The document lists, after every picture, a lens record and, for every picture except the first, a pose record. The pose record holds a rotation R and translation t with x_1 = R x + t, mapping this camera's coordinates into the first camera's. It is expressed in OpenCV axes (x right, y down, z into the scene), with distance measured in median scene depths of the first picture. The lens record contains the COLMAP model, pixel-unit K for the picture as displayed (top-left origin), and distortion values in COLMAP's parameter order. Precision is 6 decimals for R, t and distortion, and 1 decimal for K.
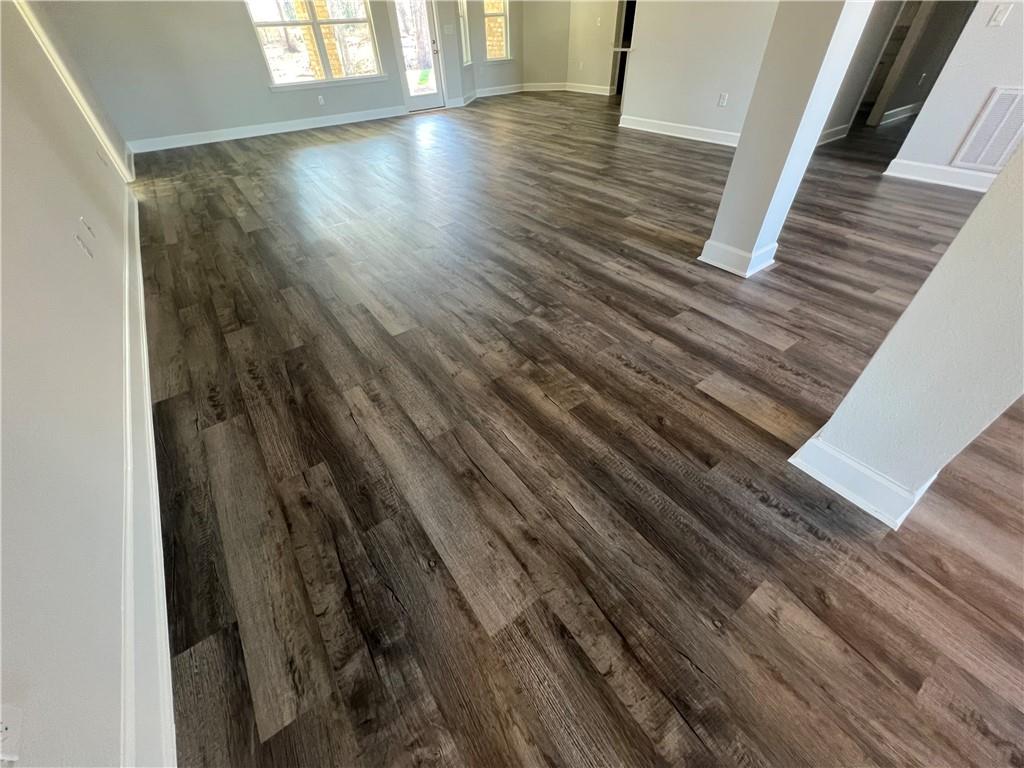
lens RADIAL K [[411.3, 0, 511.2], [0, 411.3, 374.4], [0, 0, 1]] dist [-0.001182, 0.000248]
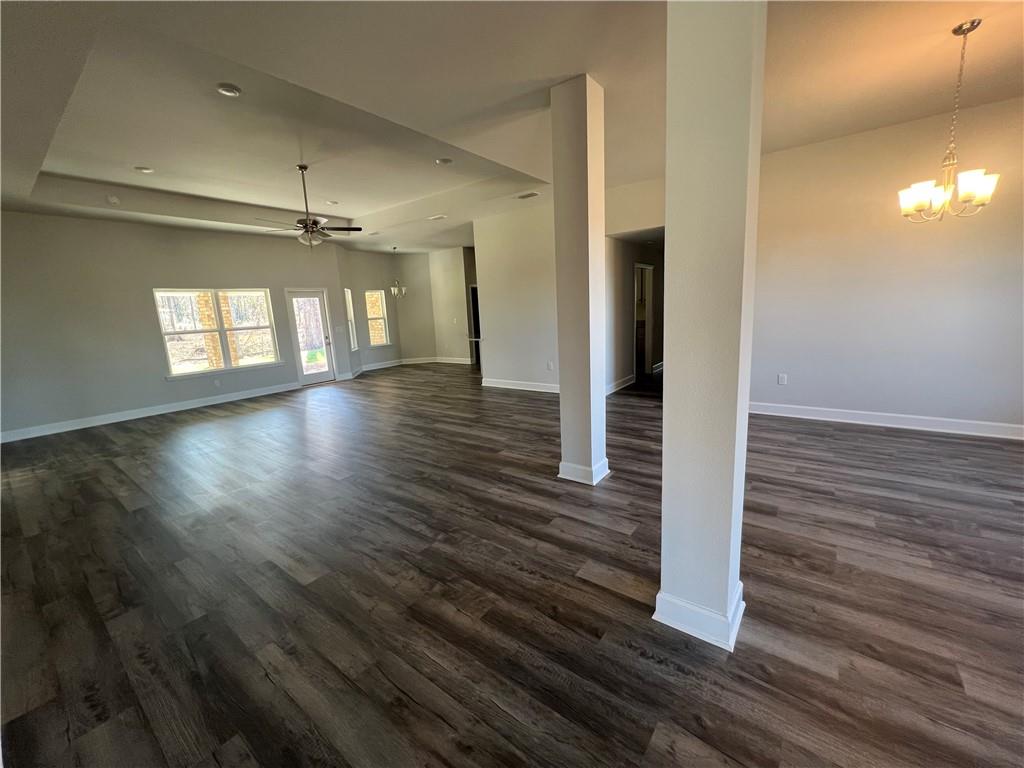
lens RADIAL K [[411.3, 0, 509.8], [0, 411.3, 379.8], [0, 0, 1]] dist [-0.001182, 0.000248]
pose [[0.957085, -0.066354, 0.282108, -0.047317], [0.202531, 0.849410, -0.487323, 0.076783], [-0.207289, 0.523545, 0.826397, -0.250729]]
